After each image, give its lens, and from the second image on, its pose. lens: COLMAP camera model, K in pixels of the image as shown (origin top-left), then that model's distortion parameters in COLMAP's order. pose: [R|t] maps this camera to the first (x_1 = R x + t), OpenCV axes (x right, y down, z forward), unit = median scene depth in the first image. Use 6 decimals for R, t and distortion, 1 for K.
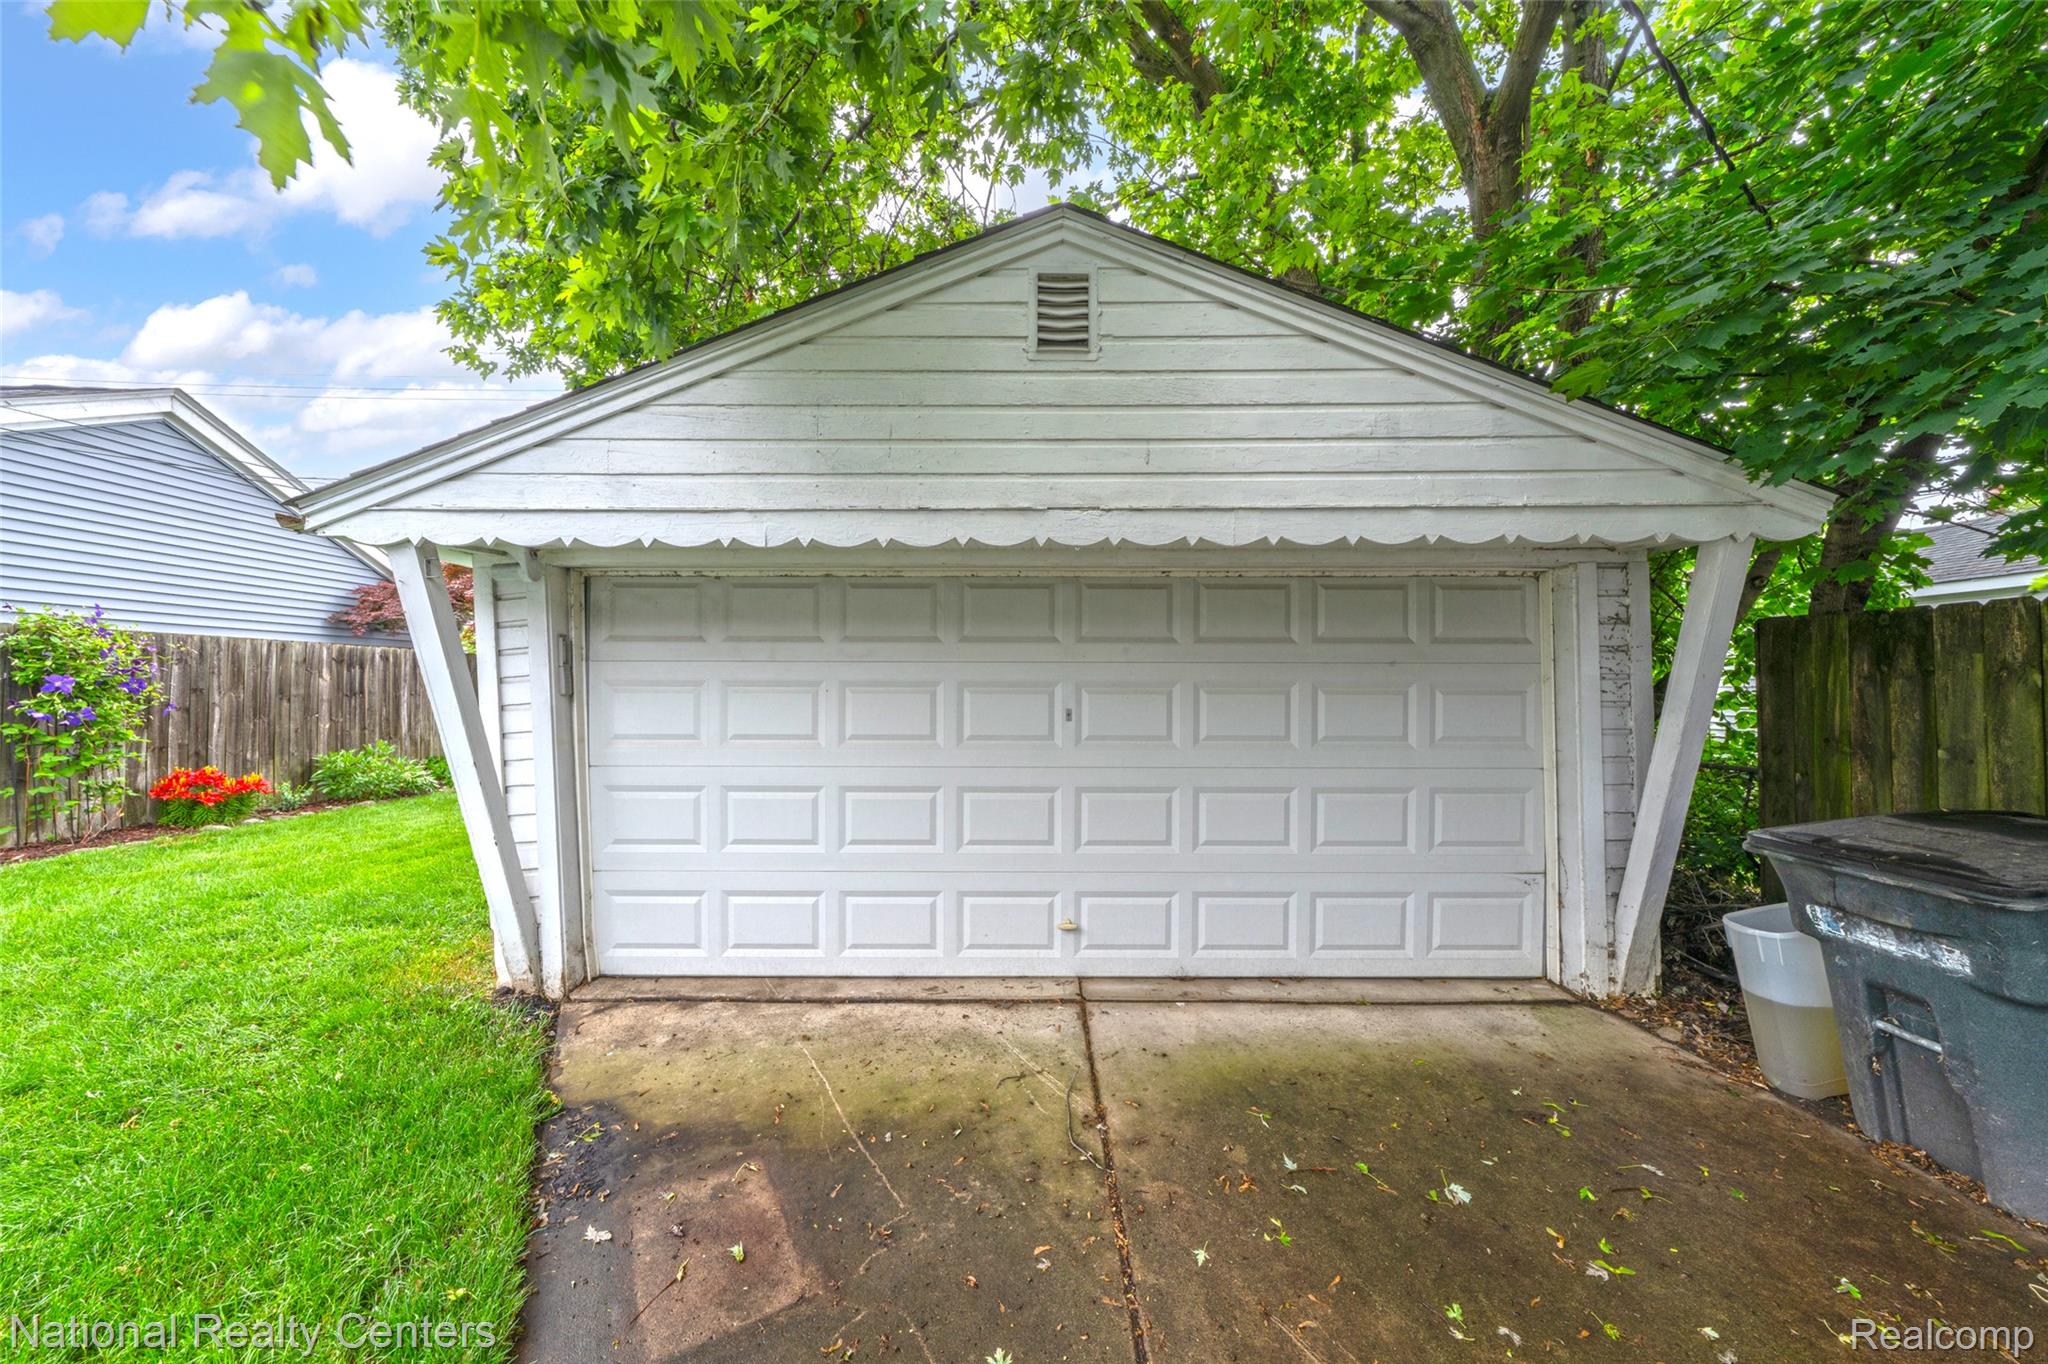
lens RADIAL K [[695.7, 0, 1028.0], [0, 695.7, 682.7], [0, 0, 1]] dist [-0.001215, -0.000094]
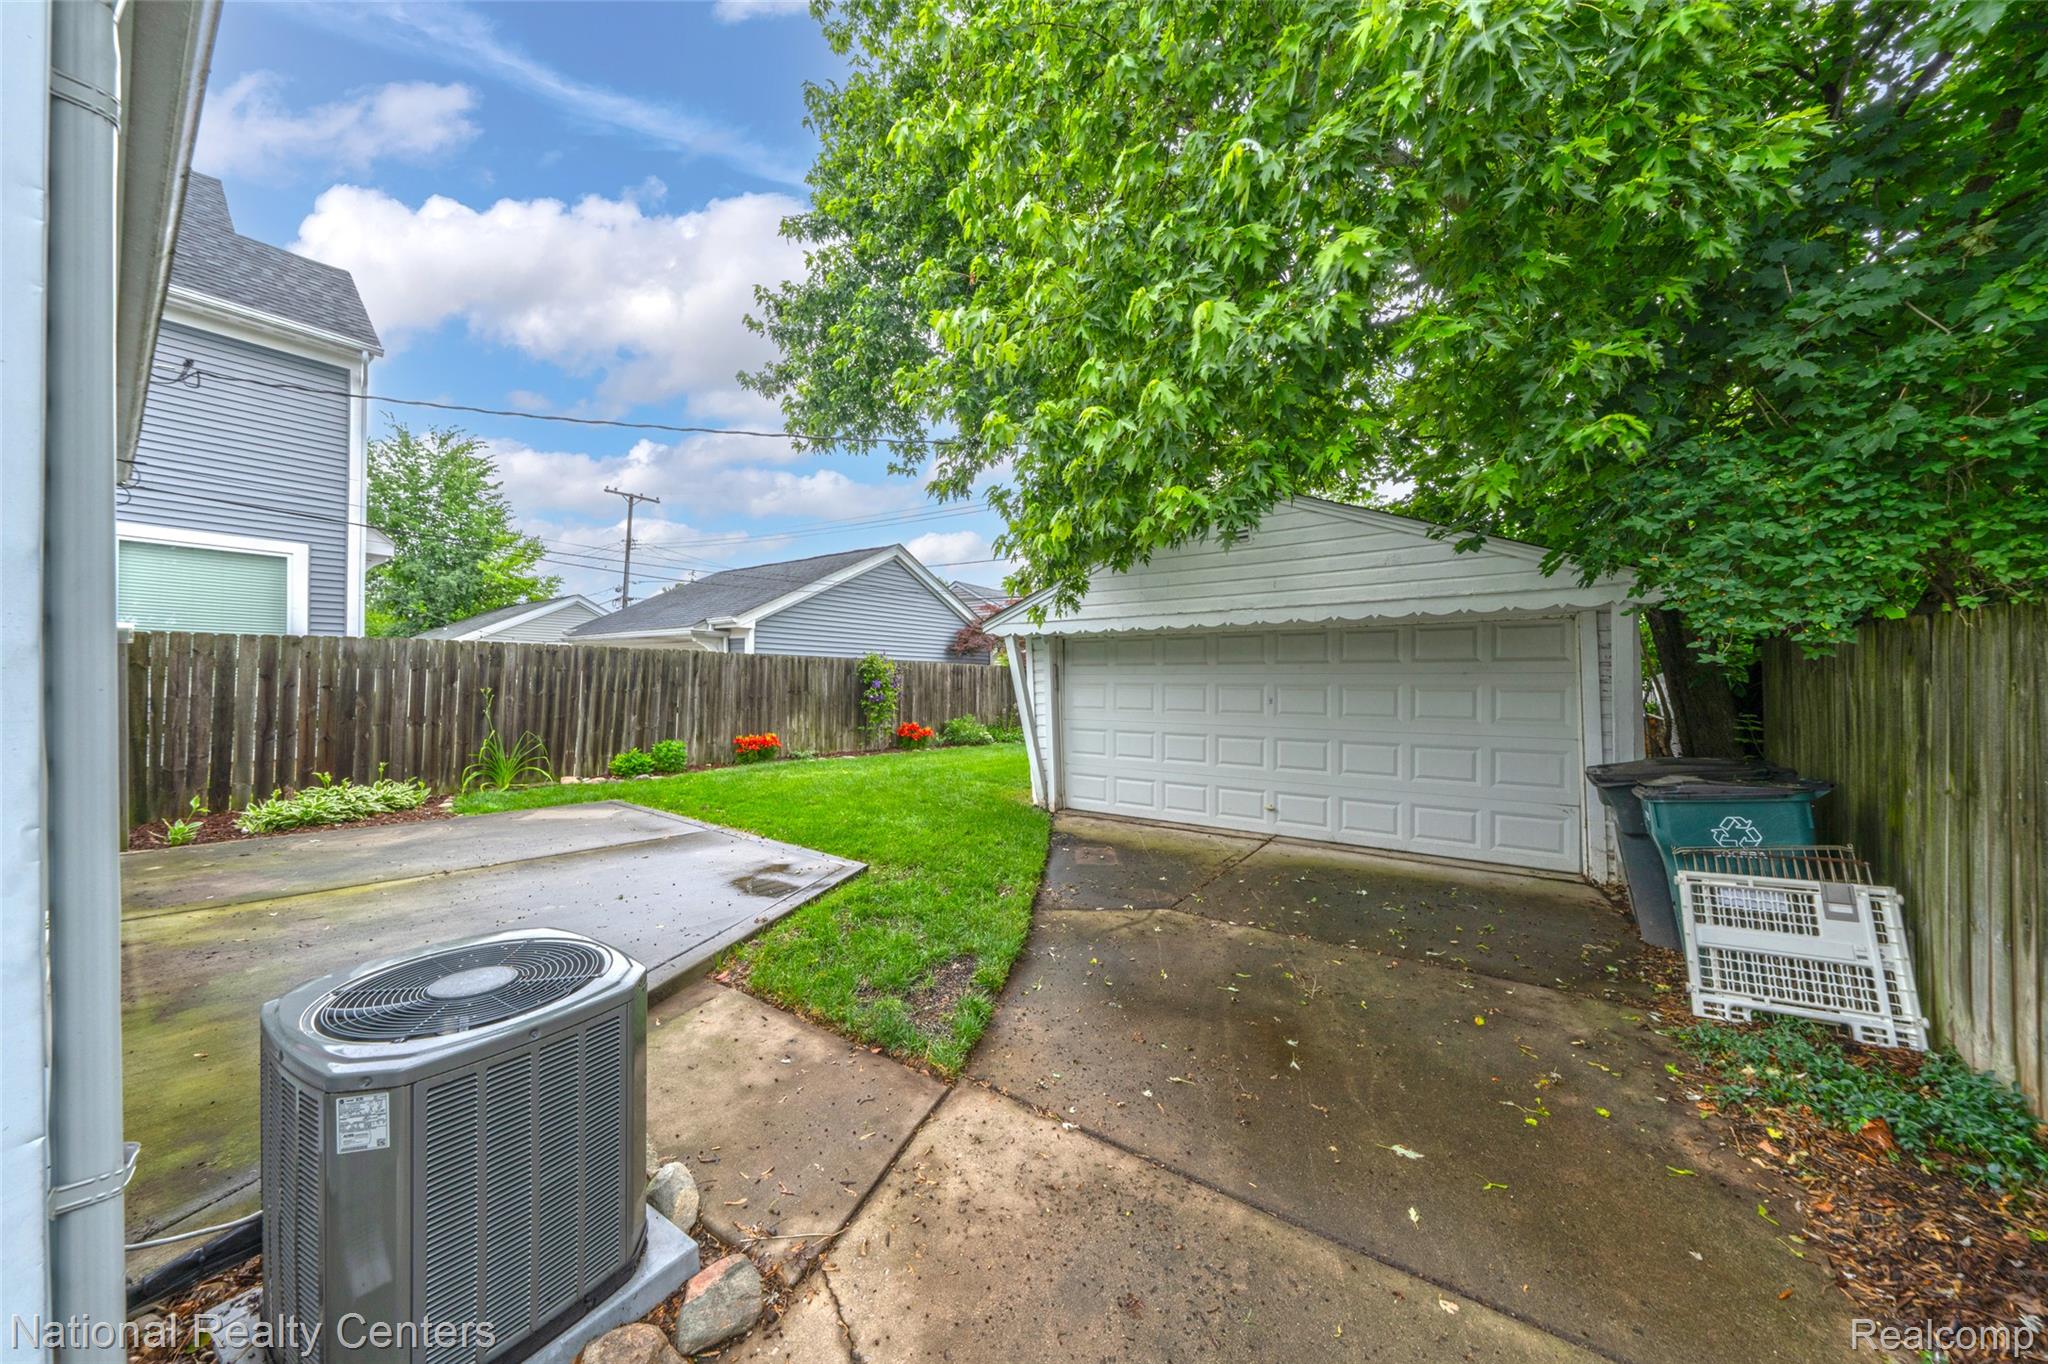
lens RADIAL K [[695.7, 0, 1028.0], [0, 695.7, 682.7], [0, 0, 1]] dist [-0.001215, -0.000094]
pose [[0.816725, 0.001043, -0.577026, 0.644413], [-0.001561, 0.999999, -0.000401, -0.002825], [0.577024, 0.001228, 0.816726, -1.021599]]
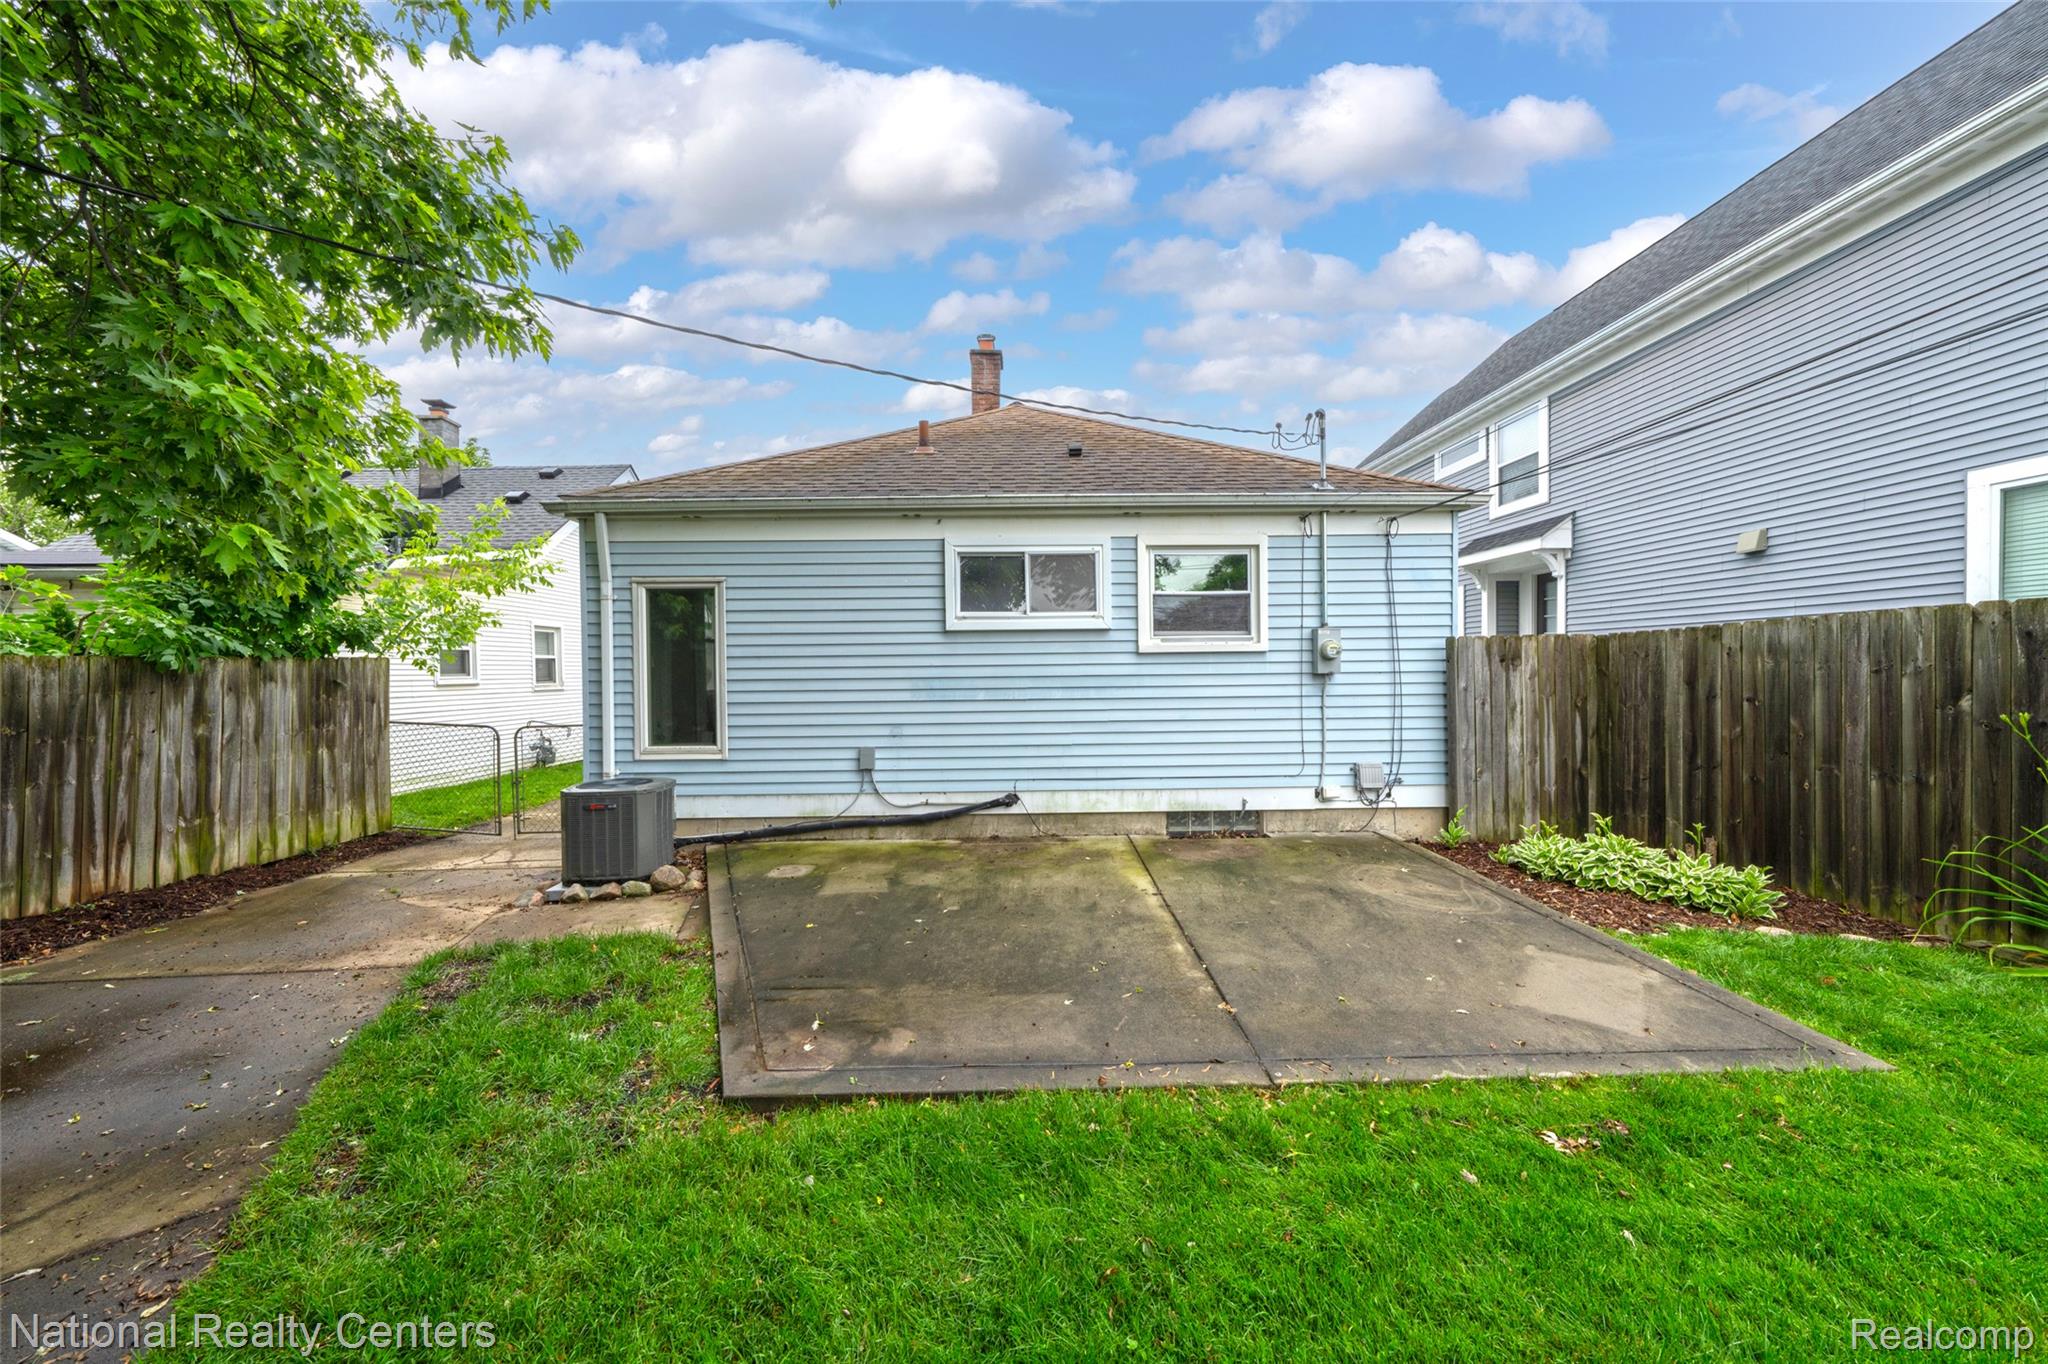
lens RADIAL K [[695.7, 0, 1028.0], [0, 695.7, 682.7], [0, 0, 1]] dist [-0.001215, -0.000094]
pose [[-0.999342, 0.003761, -0.036080, -0.835377], [0.003277, 0.999904, 0.013467, -0.042856], [0.036127, 0.013340, -0.999258, 0.777678]]
